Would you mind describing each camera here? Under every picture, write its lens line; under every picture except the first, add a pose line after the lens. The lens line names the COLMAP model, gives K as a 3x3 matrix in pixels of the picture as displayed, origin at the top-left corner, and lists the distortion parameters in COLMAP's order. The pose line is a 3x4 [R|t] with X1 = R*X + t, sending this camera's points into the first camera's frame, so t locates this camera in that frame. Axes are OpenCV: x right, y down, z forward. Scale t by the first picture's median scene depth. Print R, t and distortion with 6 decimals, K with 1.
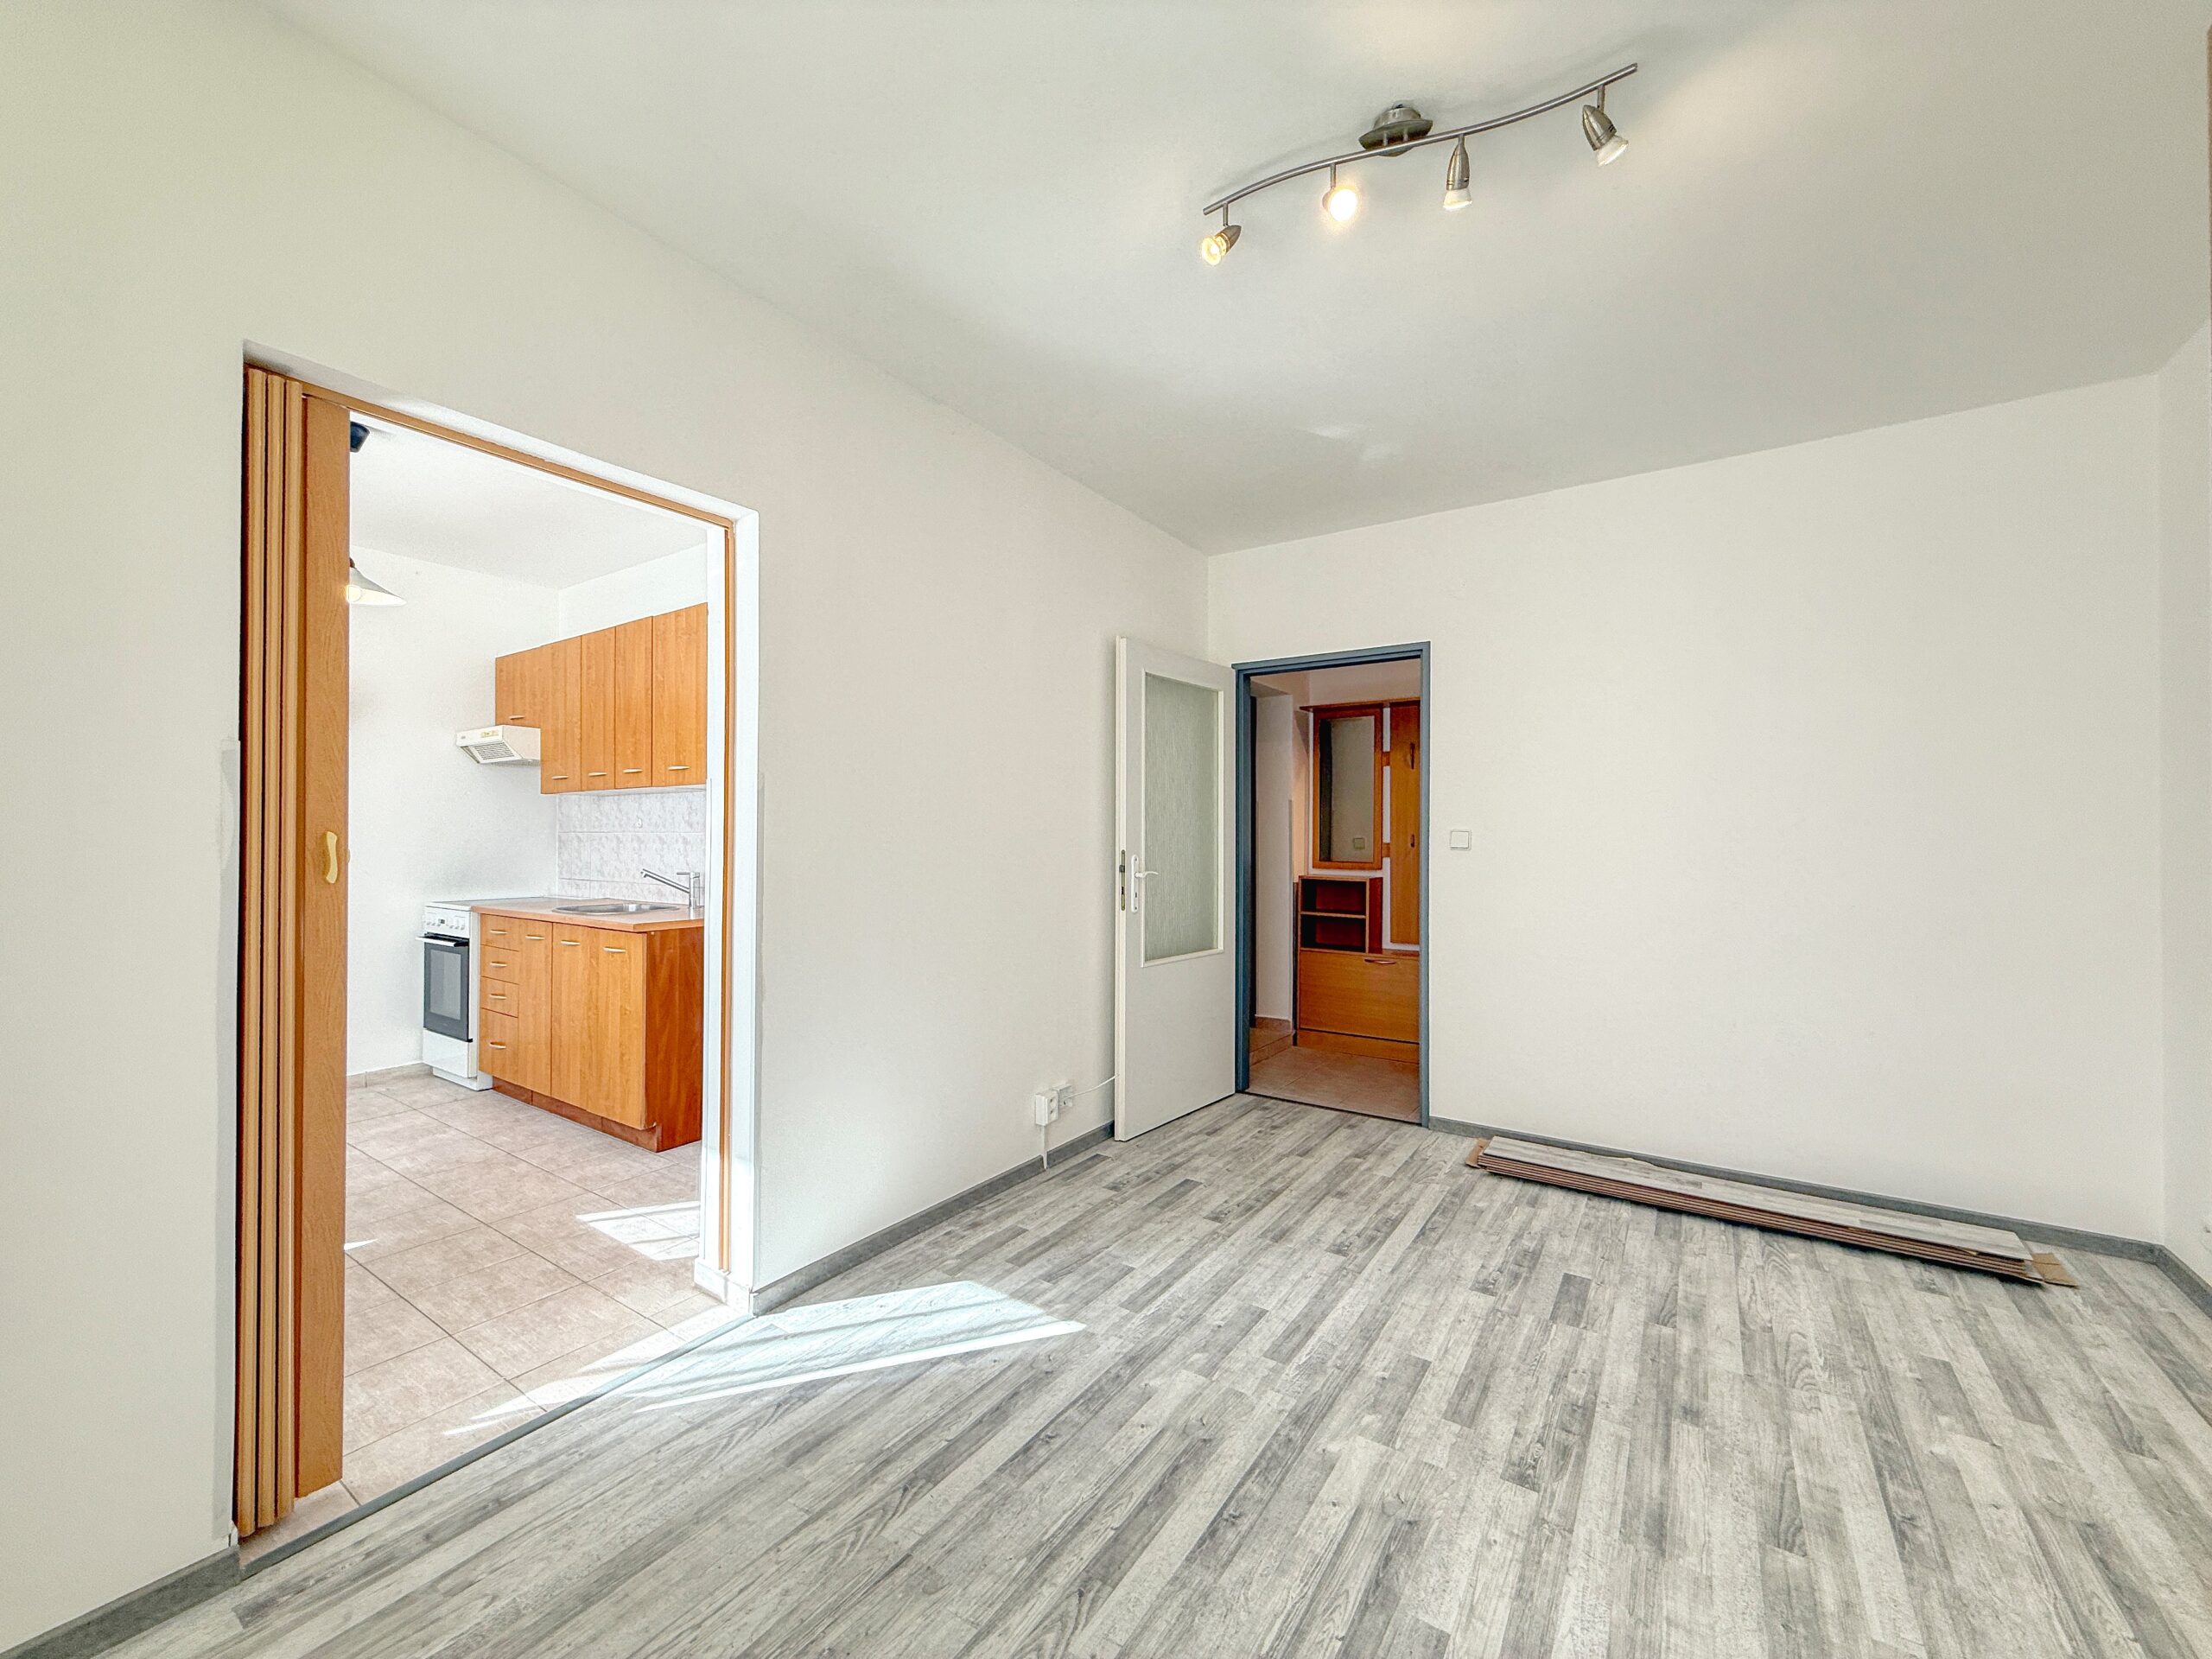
lens RADIAL K [[881.5, 0, 1106.0], [0, 881.5, 829.5], [0, 0, 1]] dist [-0.001210, -0.000159]
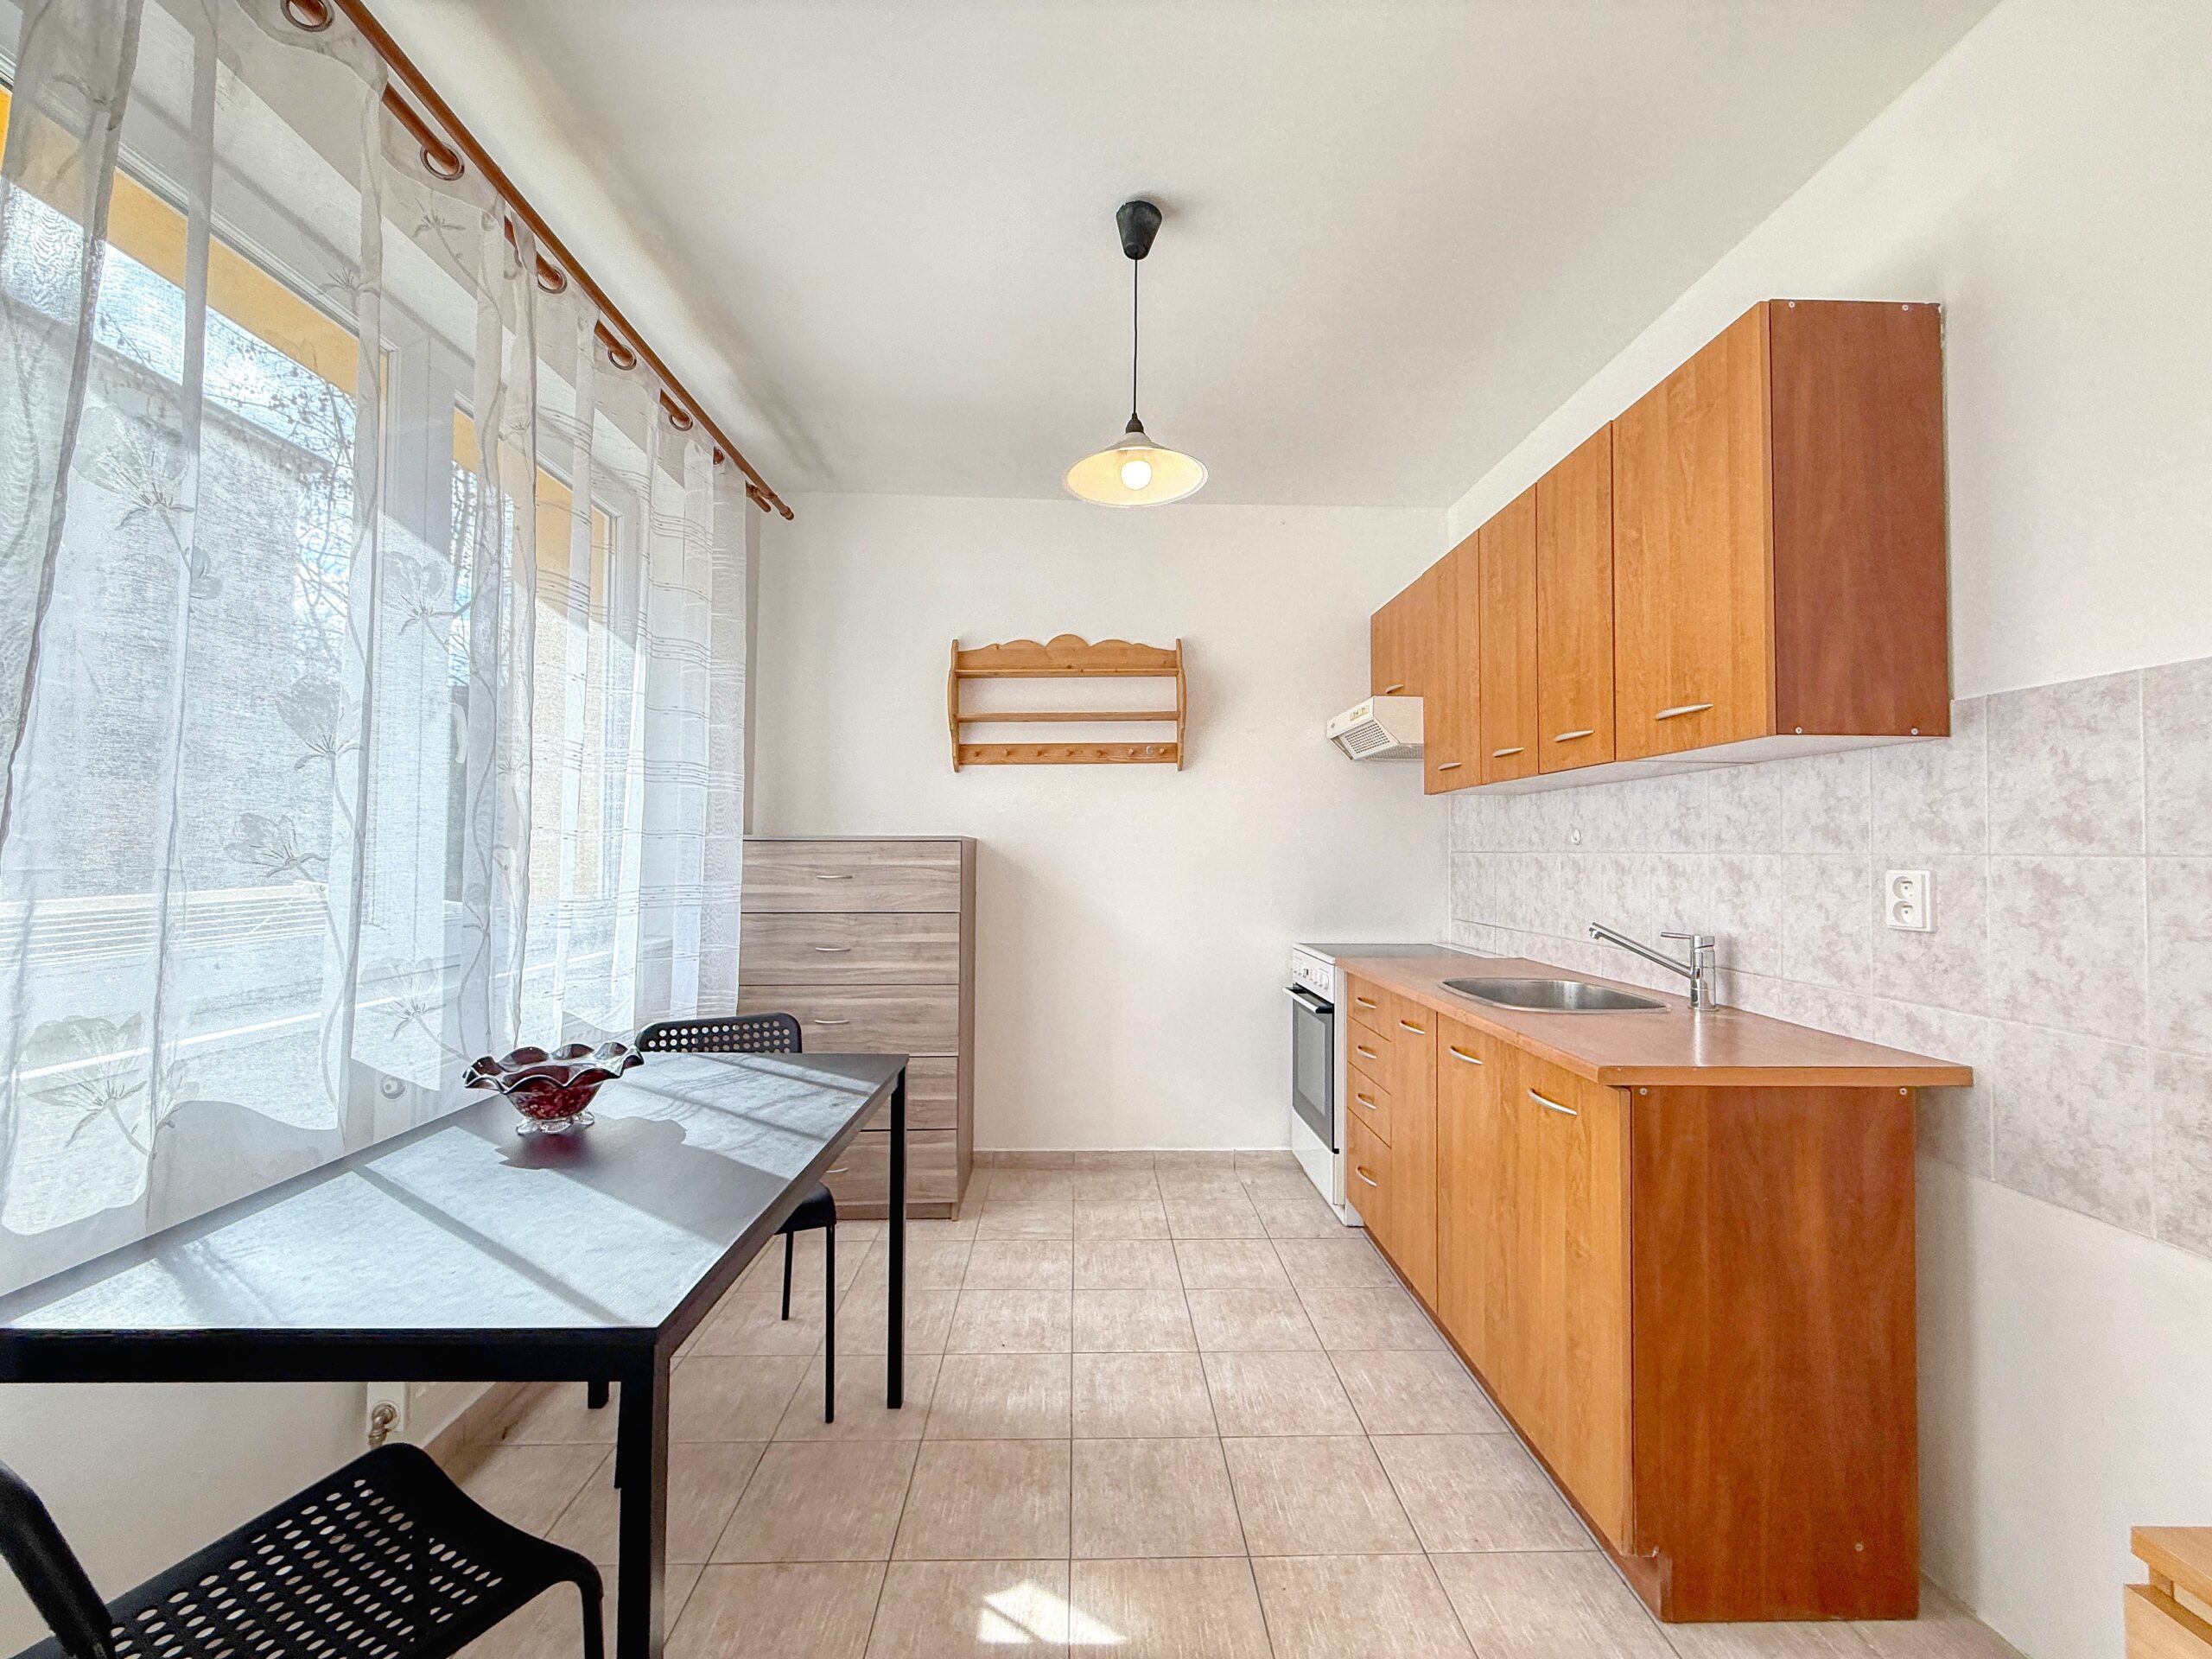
lens RADIAL K [[881.5, 0, 1106.0], [0, 881.5, 829.5], [0, 0, 1]] dist [-0.001210, -0.000159]
pose [[0.591250, -0.019047, -0.806263, -0.522772], [-0.000246, 0.999717, -0.023798, 0.003587], [0.806488, 0.014269, 0.591078, 0.871036]]
